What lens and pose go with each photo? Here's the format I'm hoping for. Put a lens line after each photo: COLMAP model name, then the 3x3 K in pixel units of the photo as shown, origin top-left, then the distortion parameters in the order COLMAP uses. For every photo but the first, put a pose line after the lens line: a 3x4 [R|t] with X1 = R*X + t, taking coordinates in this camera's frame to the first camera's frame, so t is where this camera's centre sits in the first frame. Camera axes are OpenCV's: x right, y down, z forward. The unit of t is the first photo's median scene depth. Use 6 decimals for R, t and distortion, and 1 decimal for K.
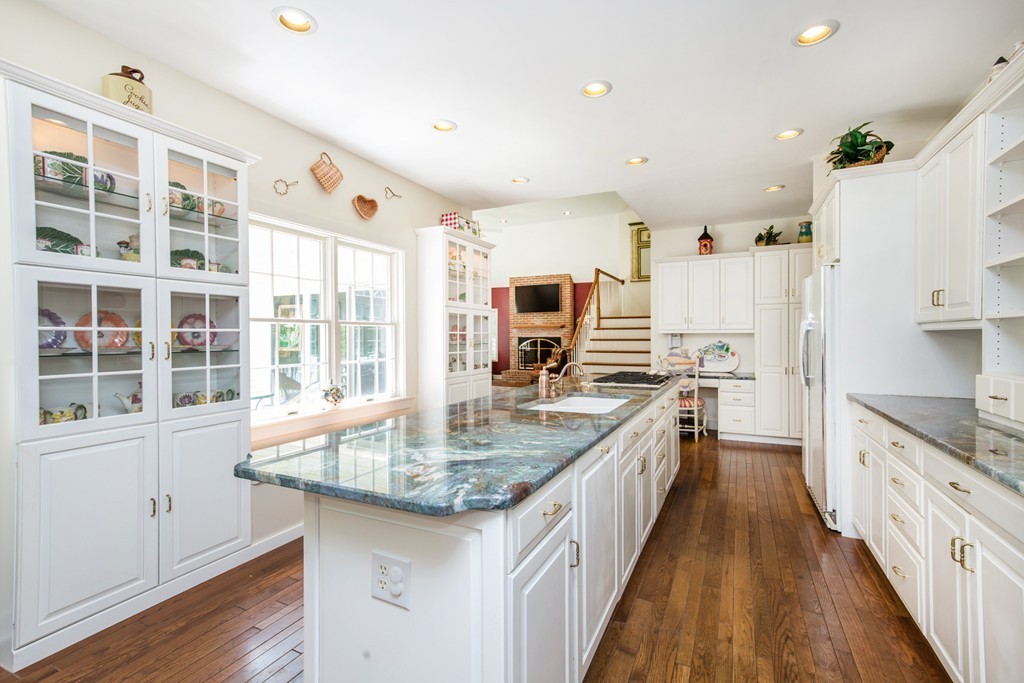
lens RADIAL K [[450.3, 0, 513.7], [0, 450.3, 338.7], [0, 0, 1]] dist [-0.000667, 0.014520]
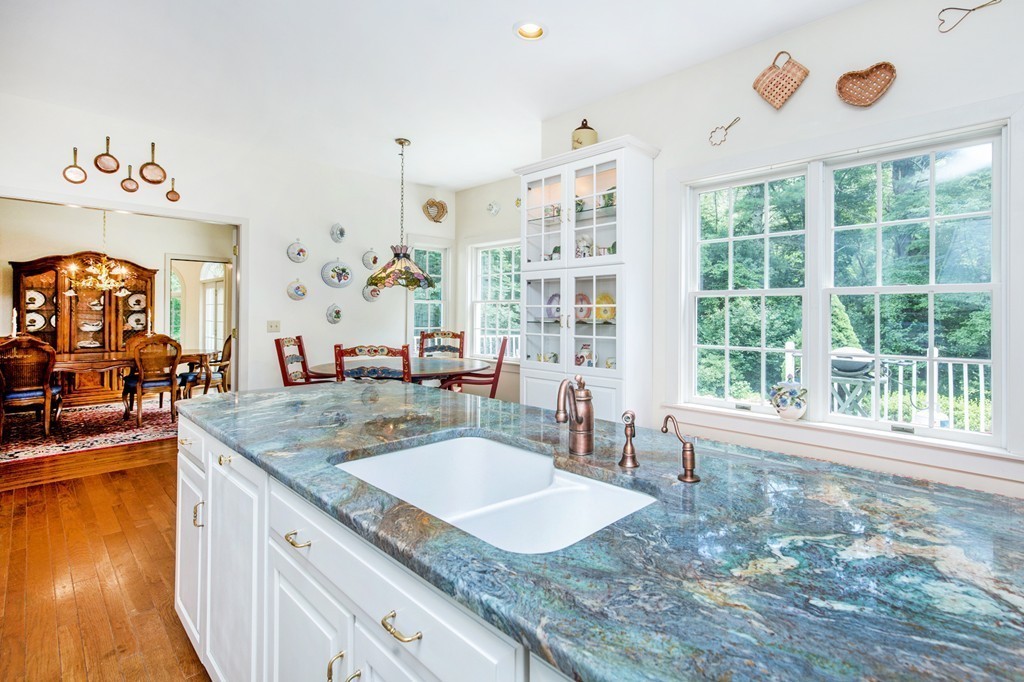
lens RADIAL K [[483.6, 0, 516.9], [0, 483.6, 315.6], [0, 0, 1]] dist [-0.002320, -0.000367]
pose [[-0.306999, 0.001418, -0.951709, 0.605752], [-0.017140, 0.999828, 0.007019, 0.001765], [0.951555, 0.018467, -0.306922, 1.207297]]
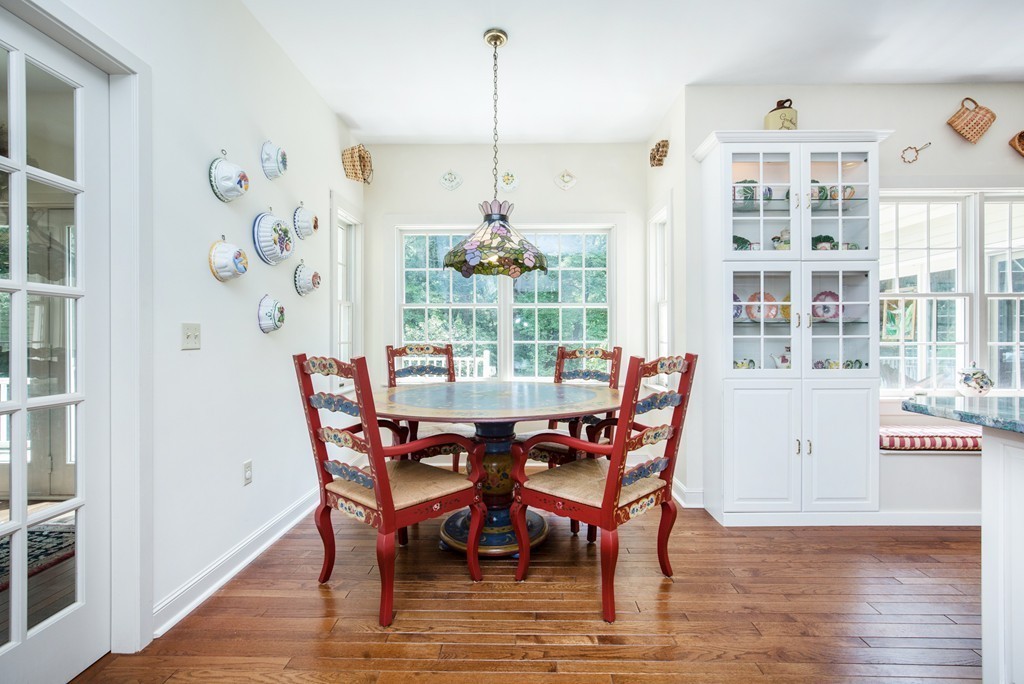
lens RADIAL K [[467.0, 0, 512.0], [0, 467.0, 342.0], [0, 0, 1]] dist [-0.002668, 0.000062]
pose [[0.436672, 0.010028, -0.899565, 0.005706], [-0.008438, 0.999940, 0.007051, 0.076333], [0.899581, 0.004511, 0.436731, -0.235400]]
